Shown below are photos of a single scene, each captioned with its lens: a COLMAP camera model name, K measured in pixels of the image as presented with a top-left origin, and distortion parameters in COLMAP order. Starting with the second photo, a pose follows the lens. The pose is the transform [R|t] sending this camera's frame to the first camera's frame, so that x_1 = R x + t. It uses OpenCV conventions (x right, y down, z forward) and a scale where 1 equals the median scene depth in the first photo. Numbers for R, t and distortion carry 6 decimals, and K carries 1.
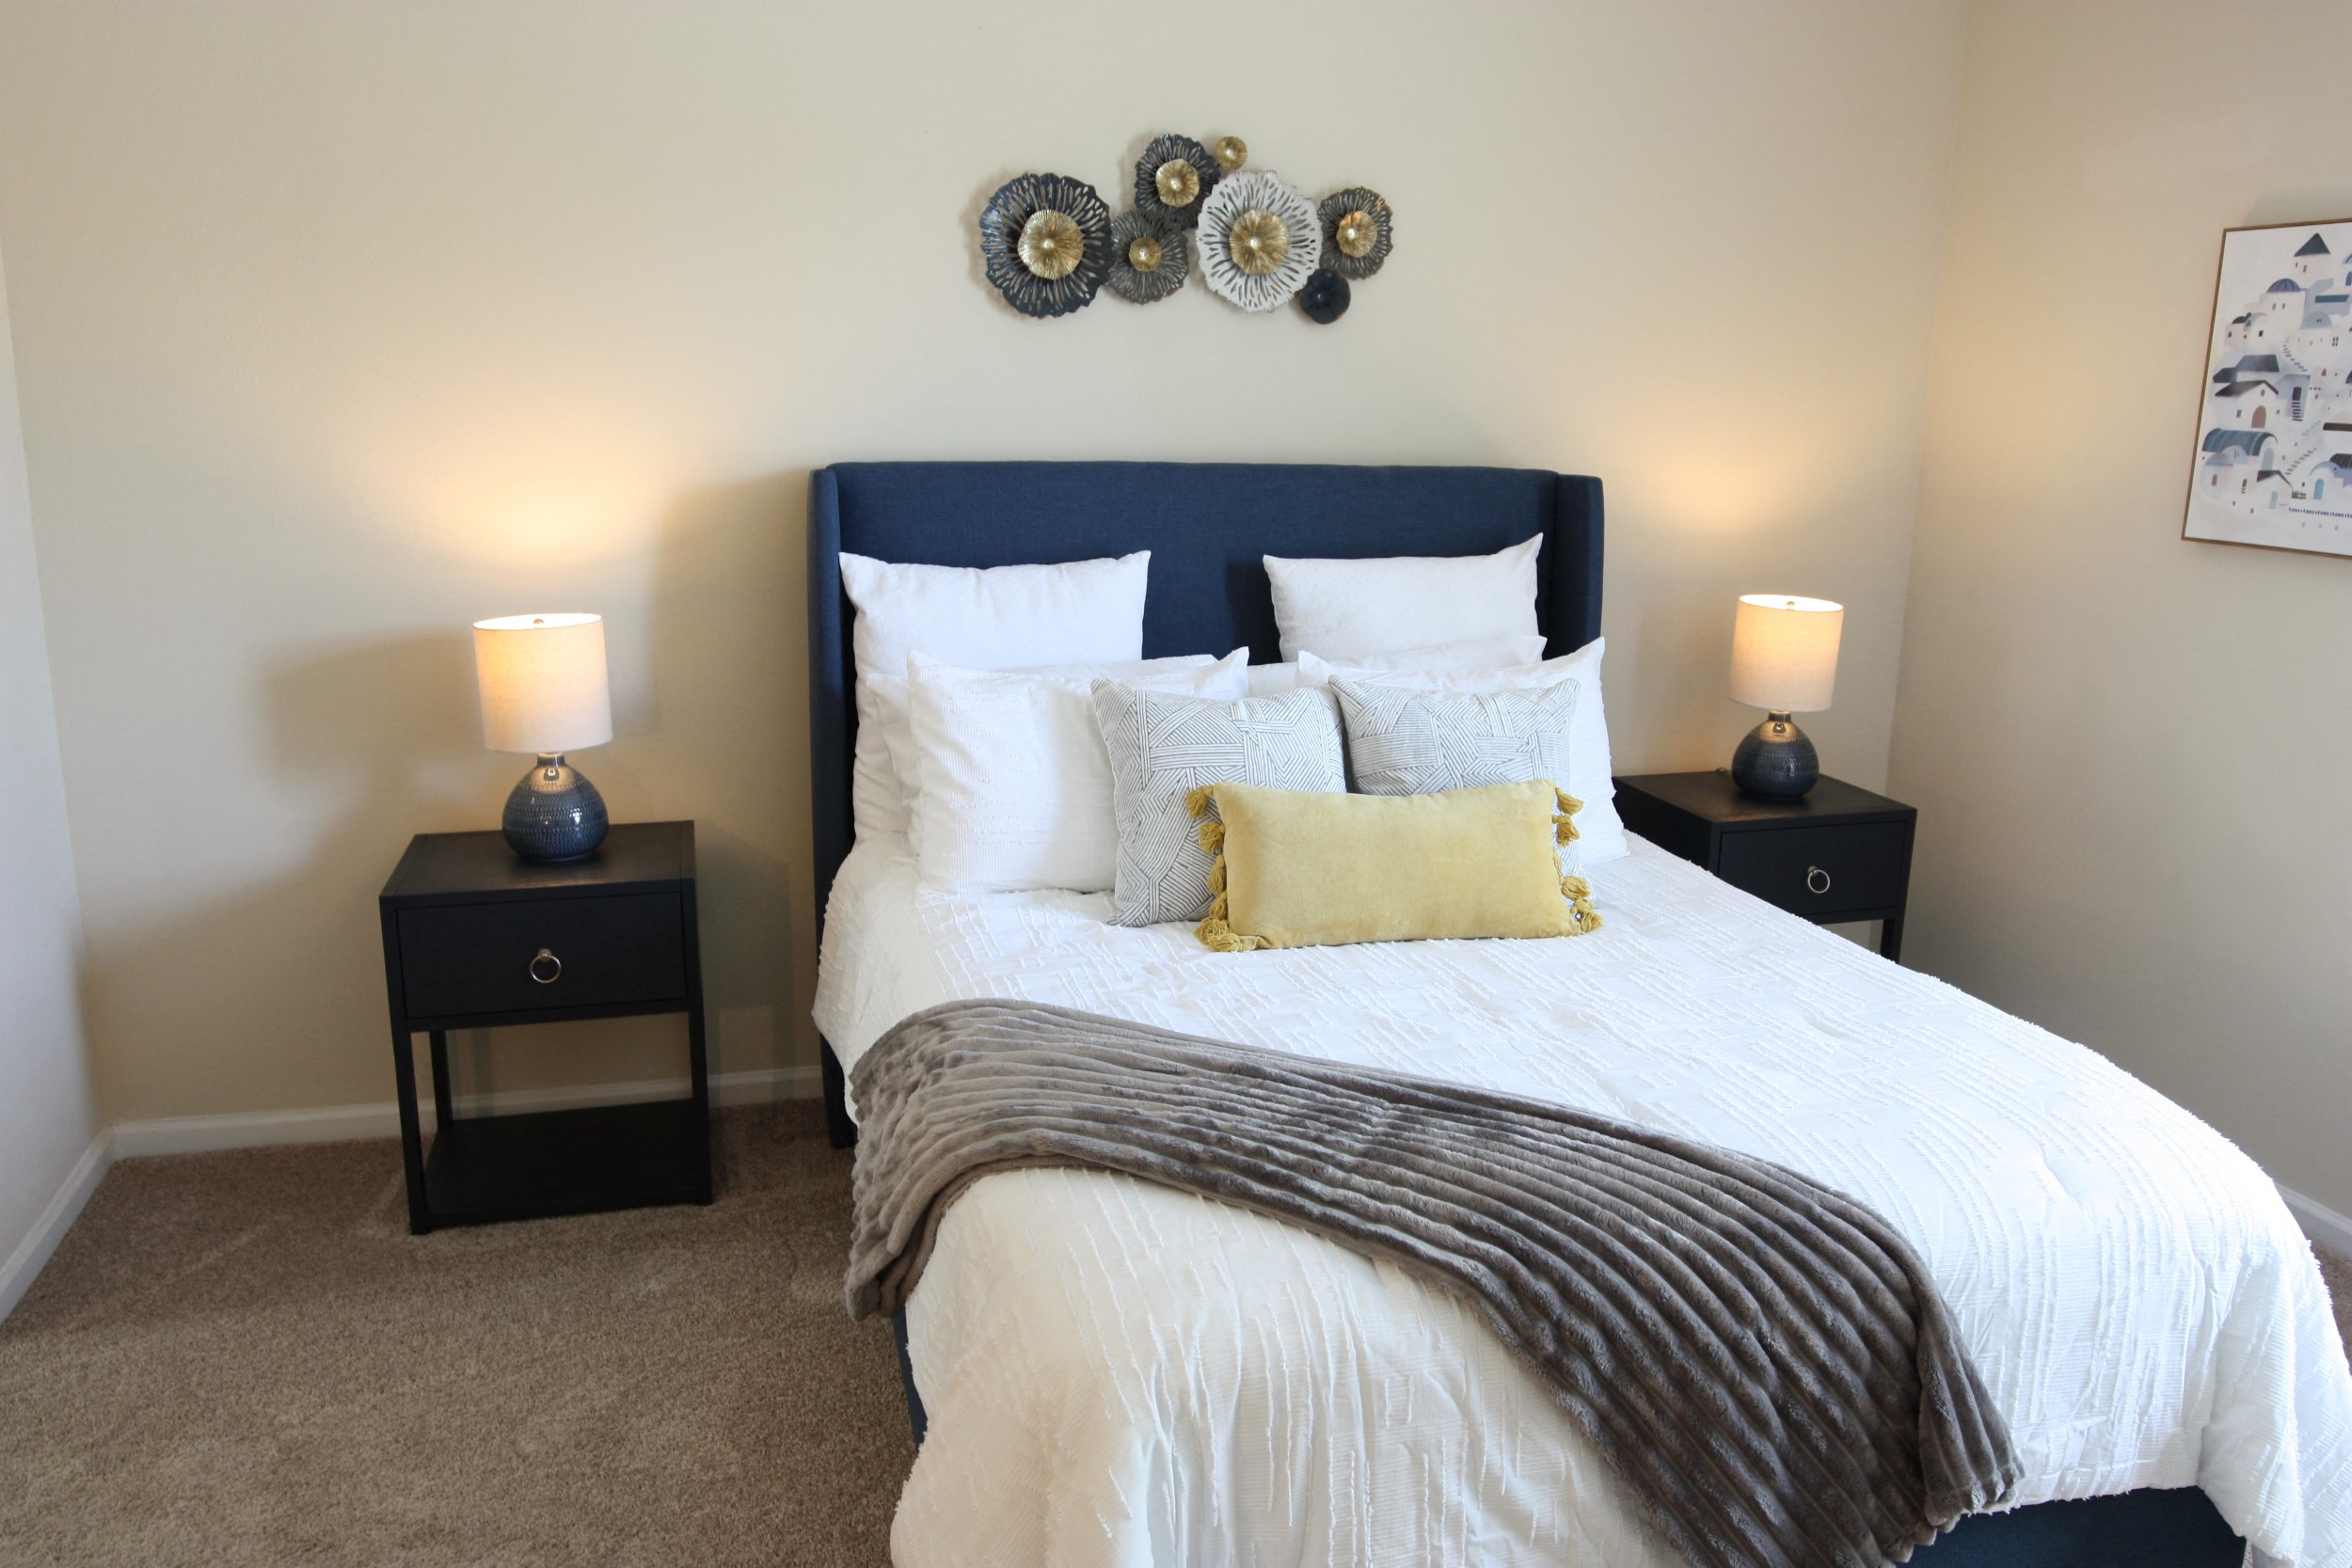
lens RADIAL K [[1757.7, 0, 1179.3], [0, 1757.7, 795.1], [0, 0, 1]] dist [-0.028334, -0.005351]
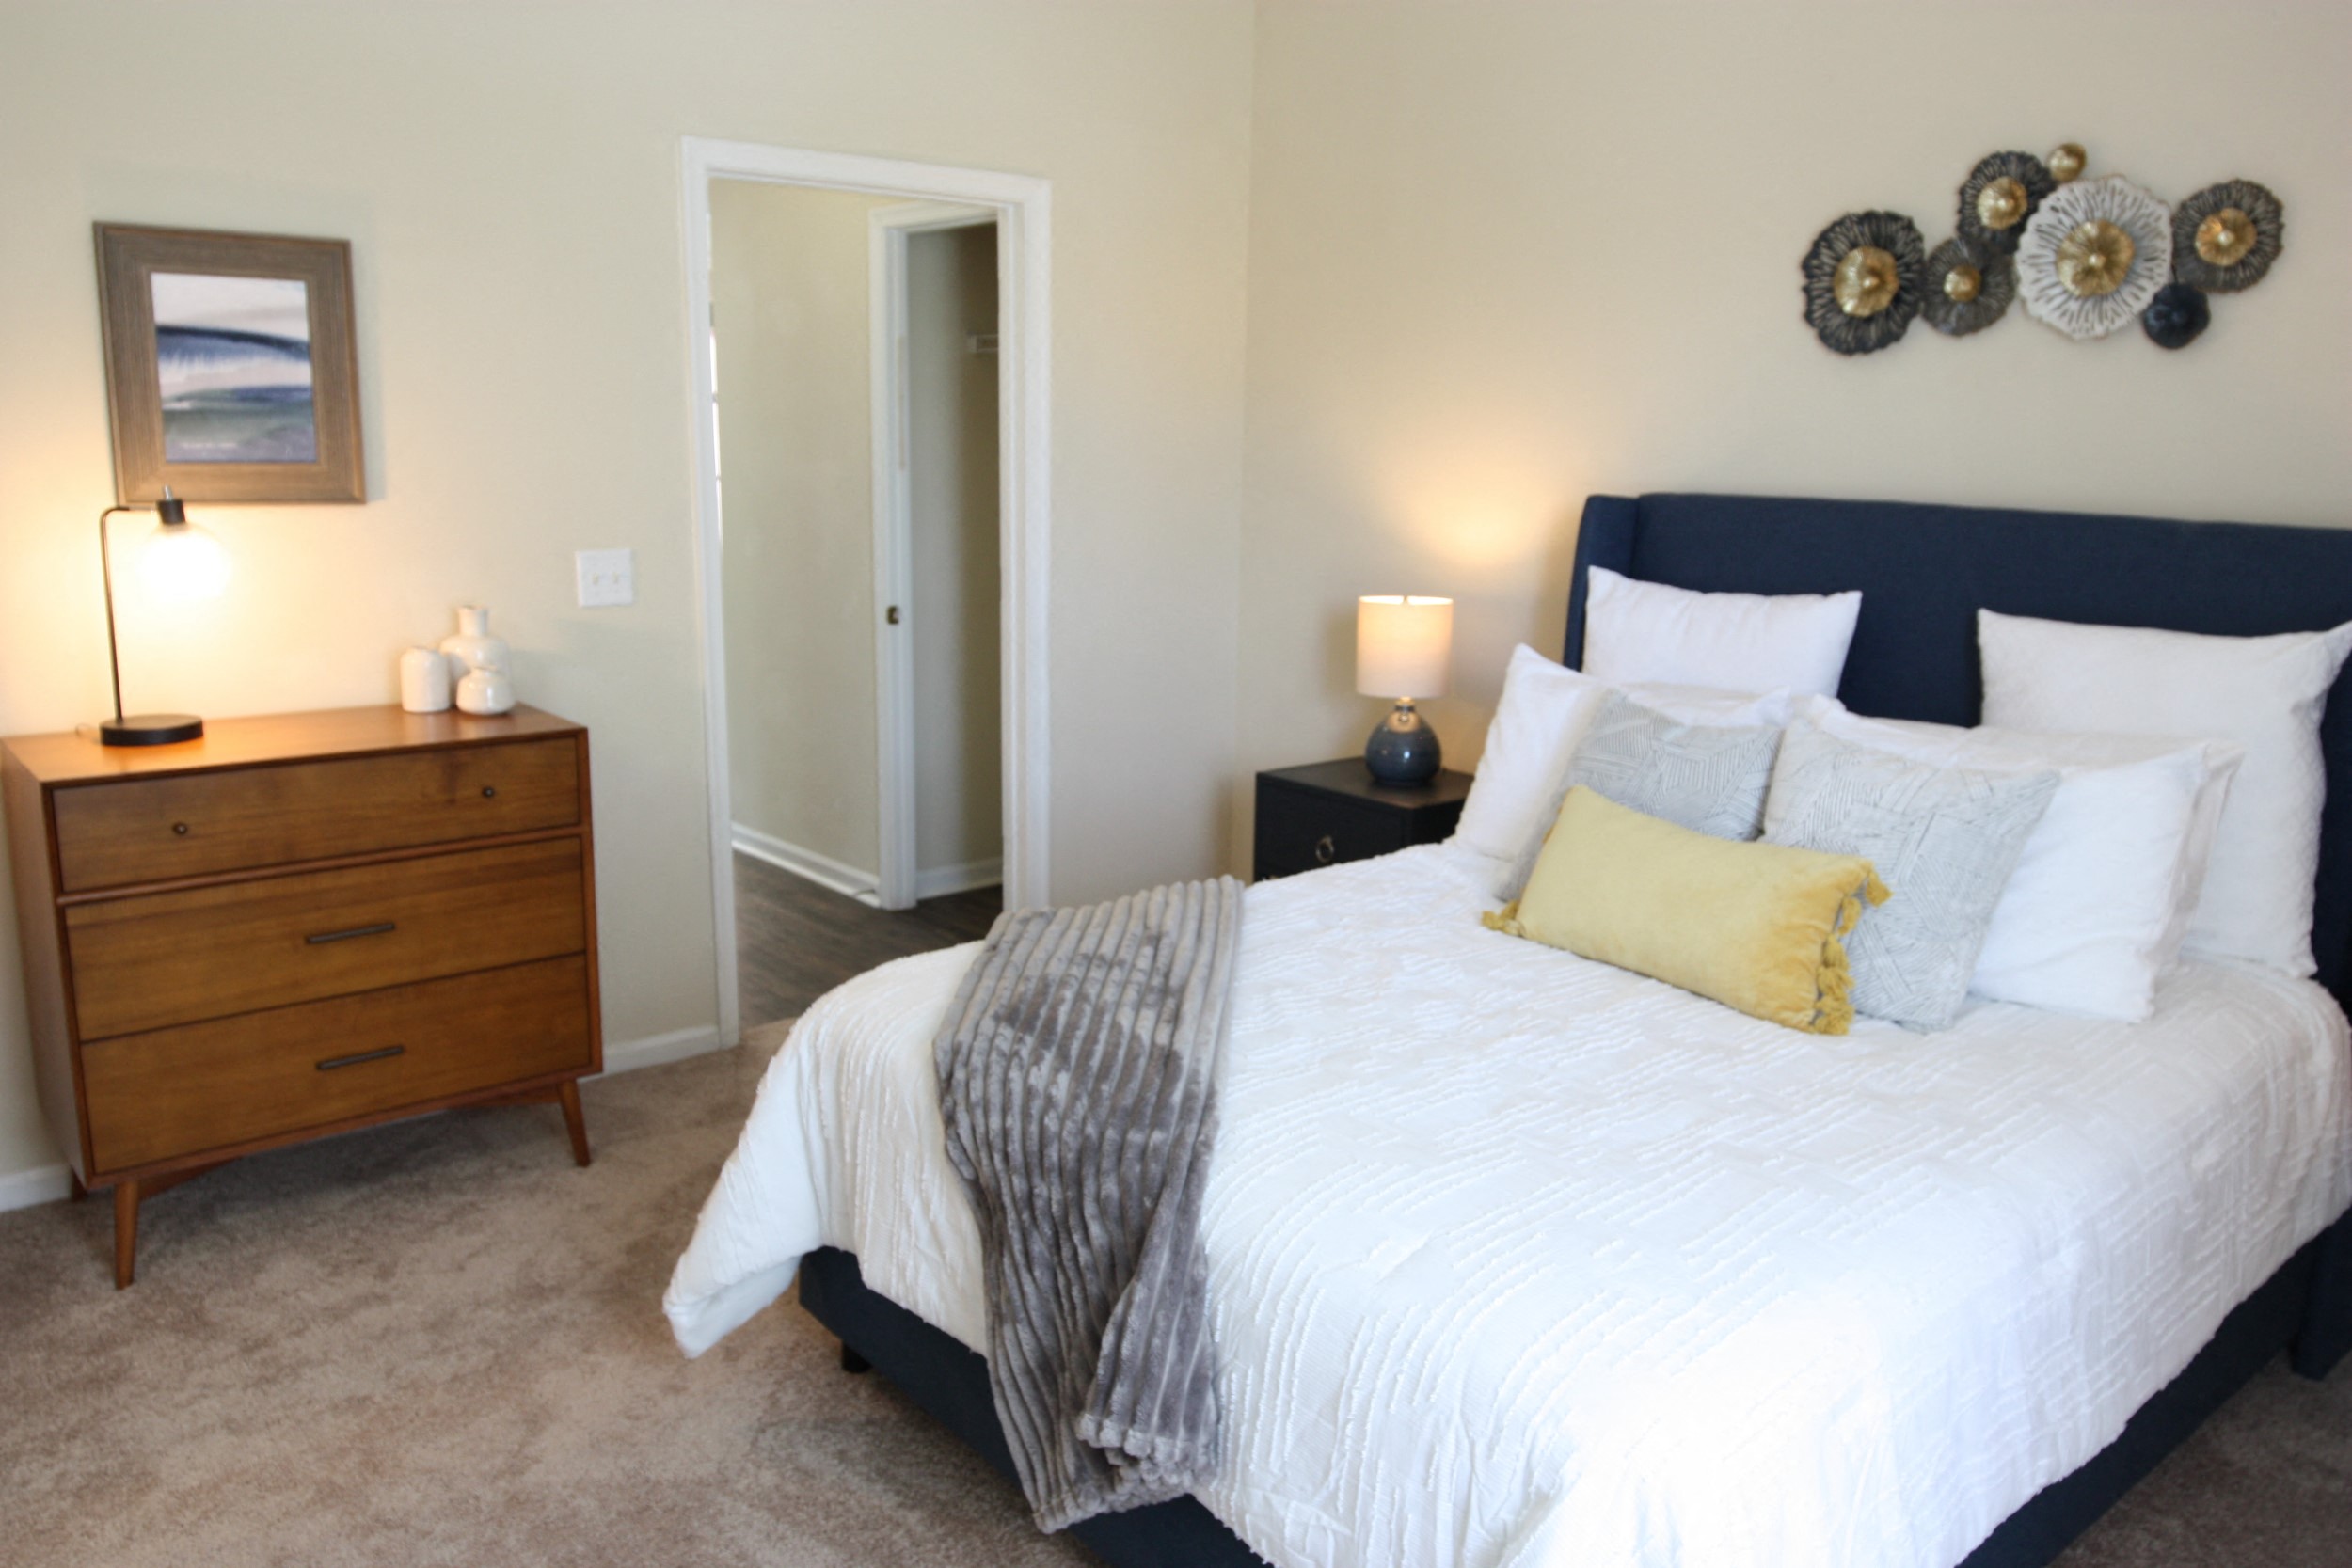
lens RADIAL K [[1757.7, 0, 1180.1], [0, 1757.7, 772.8], [0, 0, 1]] dist [-0.028334, -0.005351]
pose [[0.405851, 0.163914, -0.899120, 0.690205], [-0.222727, 0.971864, 0.076640, -0.033497], [0.886385, 0.169154, 0.430940, 0.274226]]
